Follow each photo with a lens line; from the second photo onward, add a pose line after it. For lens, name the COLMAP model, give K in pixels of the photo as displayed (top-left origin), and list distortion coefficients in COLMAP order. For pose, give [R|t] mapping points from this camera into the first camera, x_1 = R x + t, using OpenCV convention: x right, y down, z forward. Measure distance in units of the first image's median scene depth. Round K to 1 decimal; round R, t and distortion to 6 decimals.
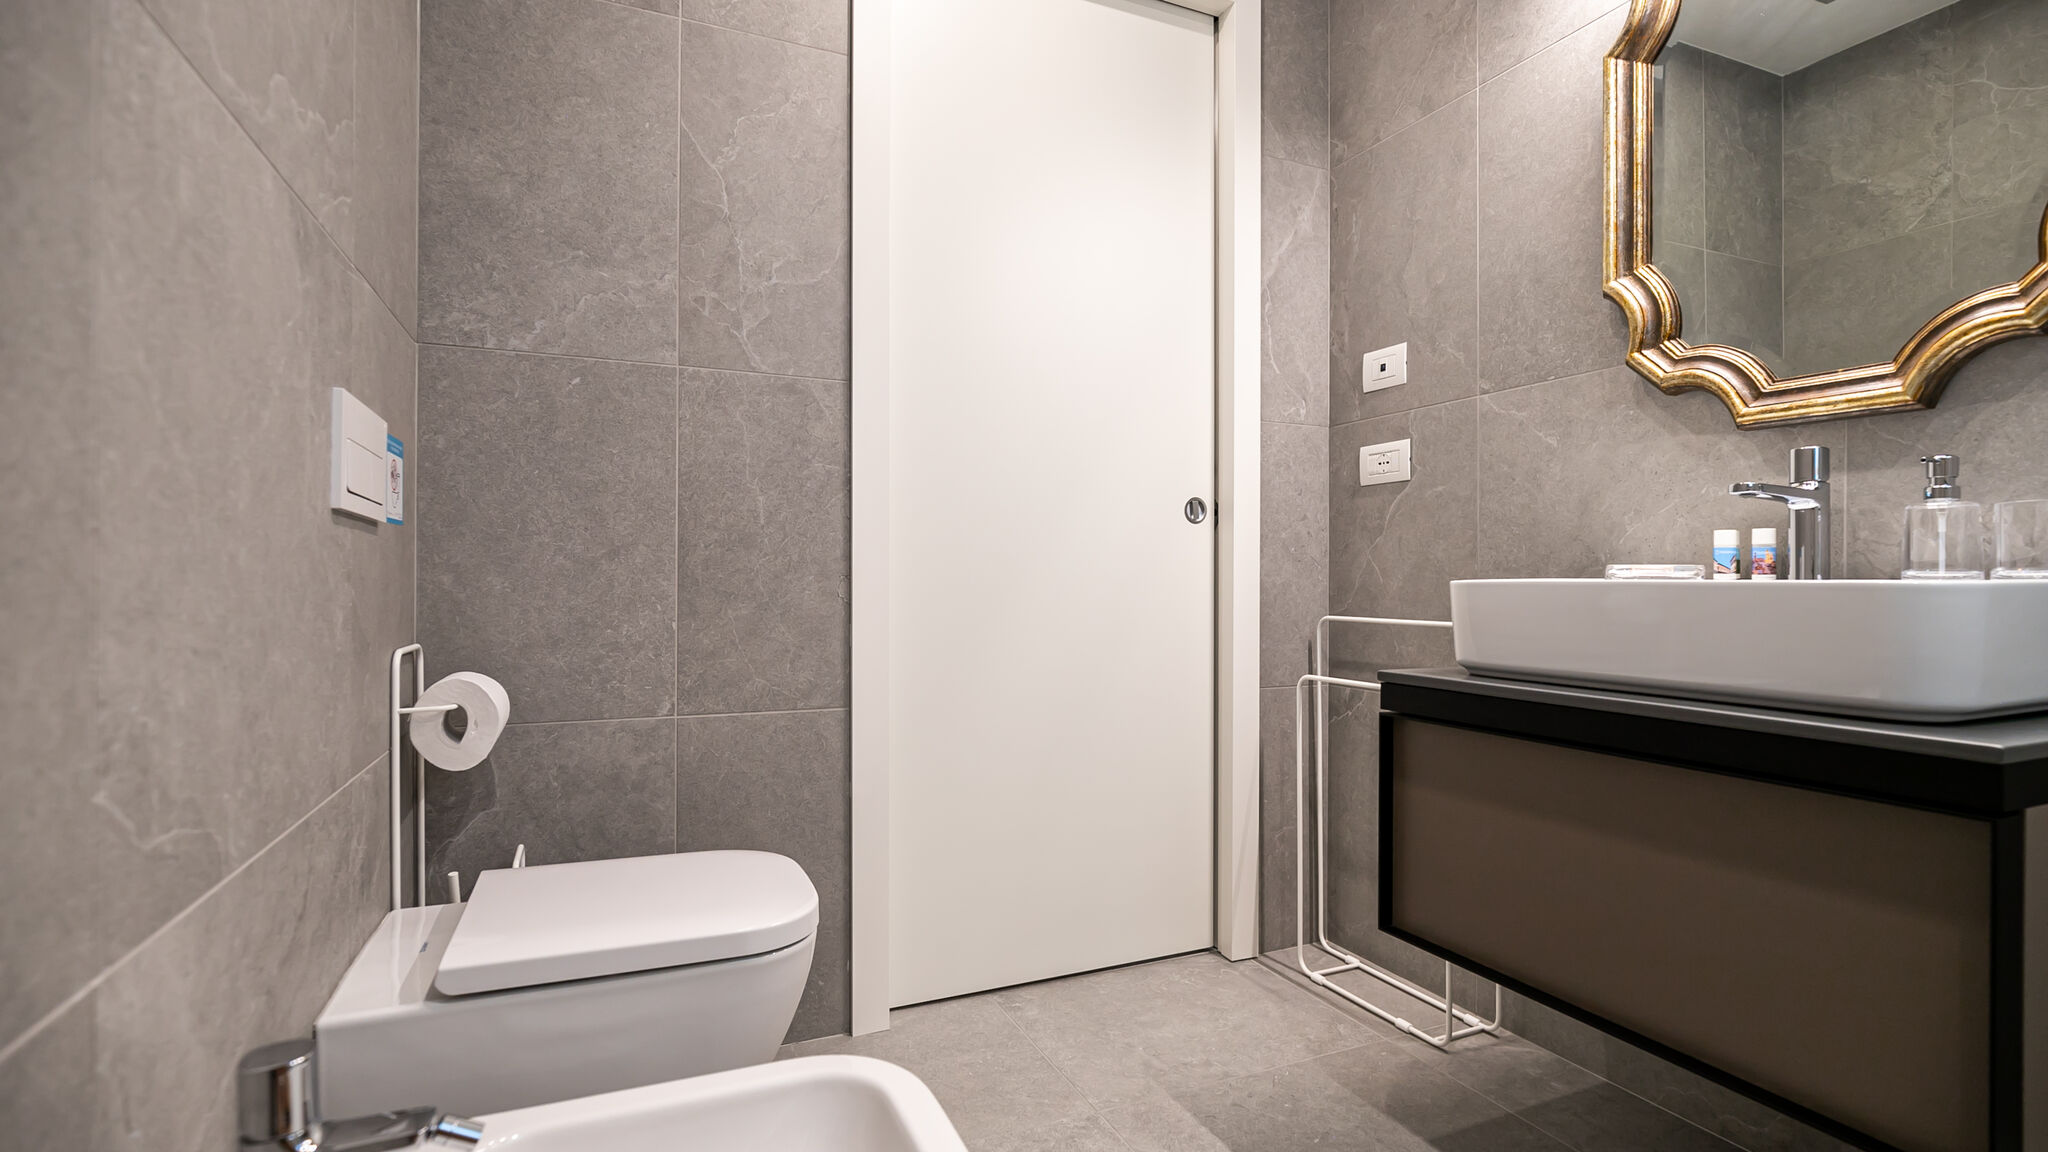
lens RADIAL K [[951.9, 0, 1024.0], [0, 951.9, 576.0], [0, 0, 1]] dist [-0.012751, 0.004265]
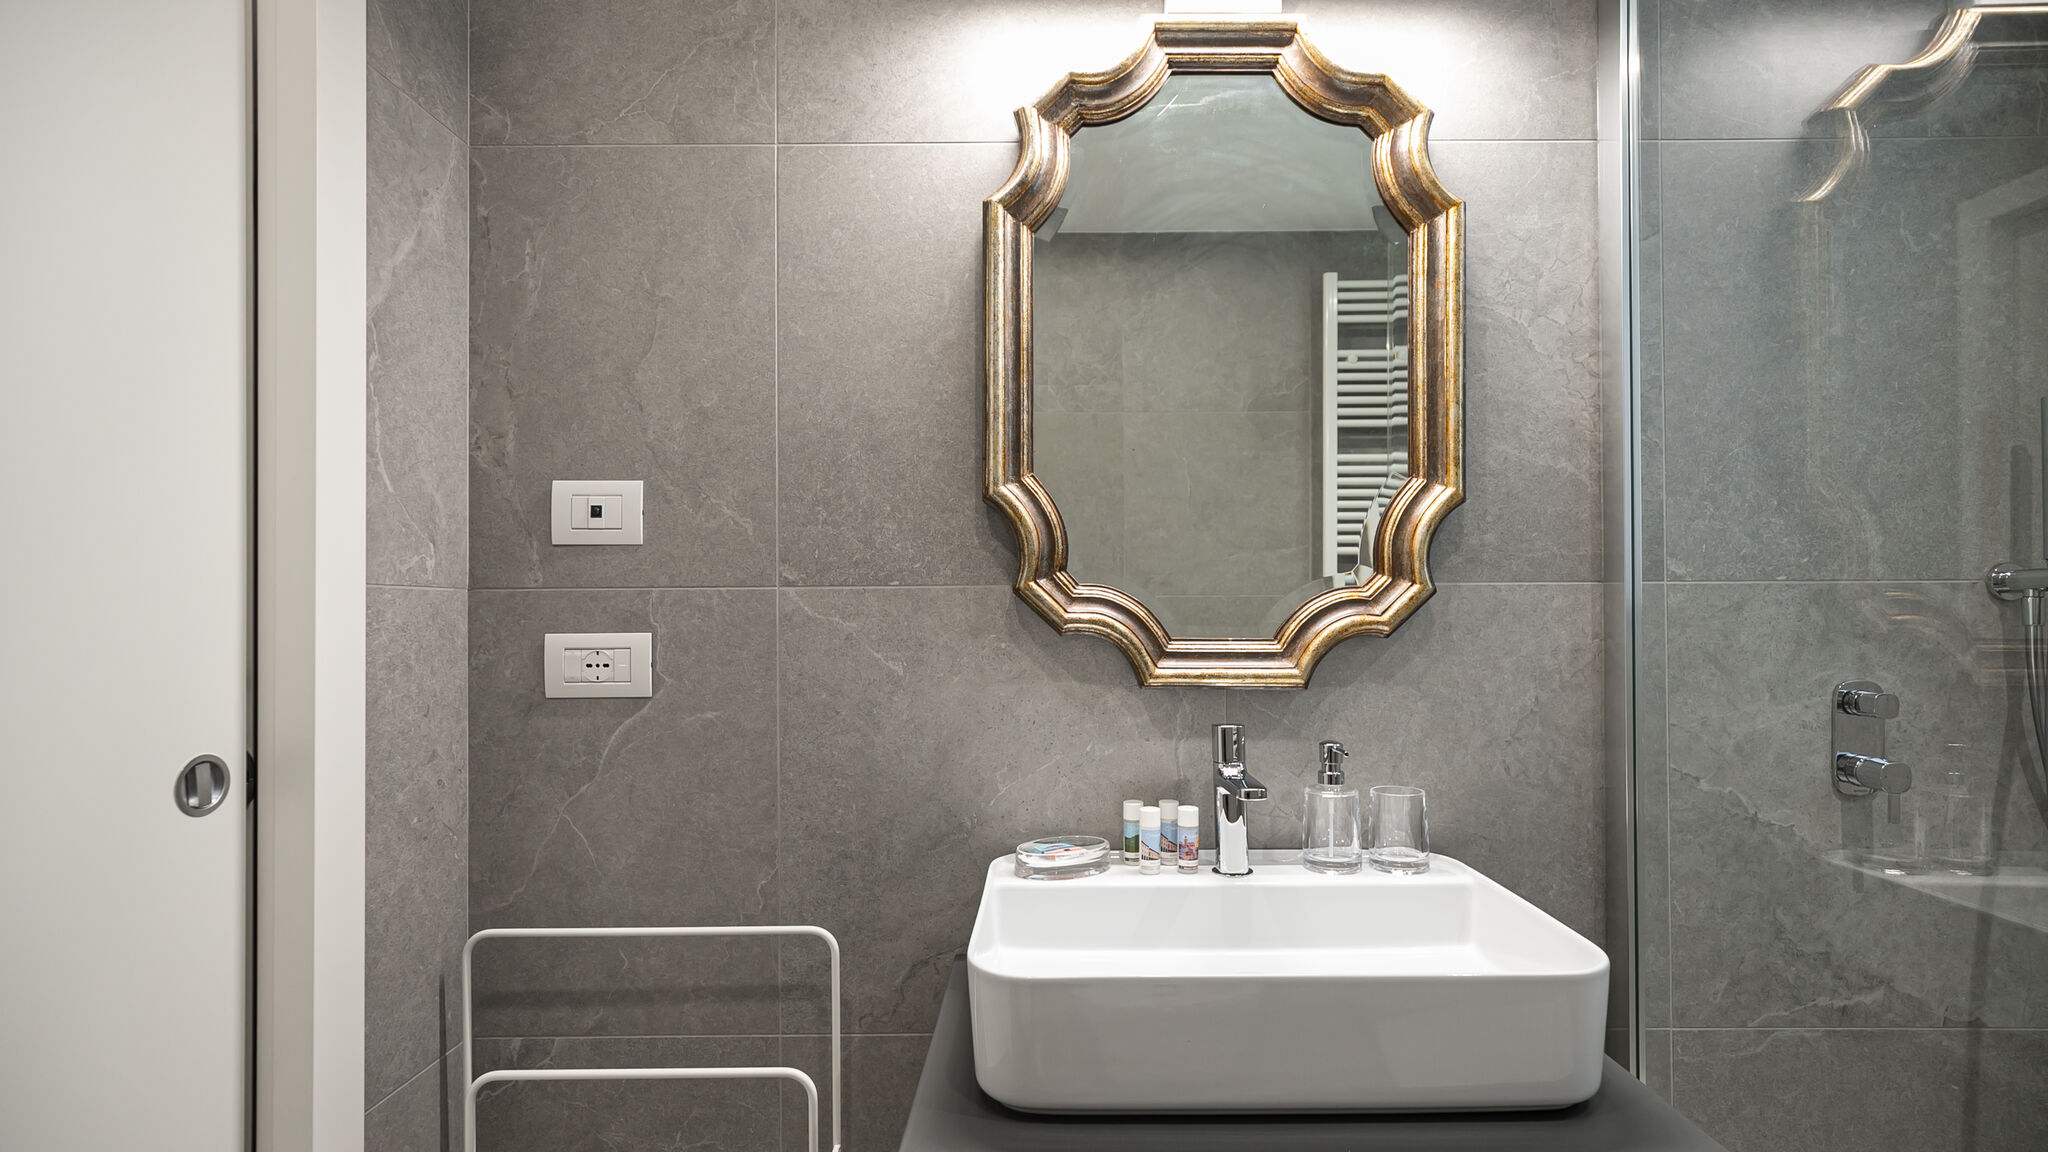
lens RADIAL K [[927.2, 0, 1044.3], [0, 927.2, 597.1], [0, 0, 1]] dist [-0.007853, 0.005844]
pose [[0.396985, 0.004263, 0.917815, -0.075652], [0.004292, 0.999970, -0.006501, -0.197138], [-0.917815, 0.006520, 0.396955, 0.611932]]
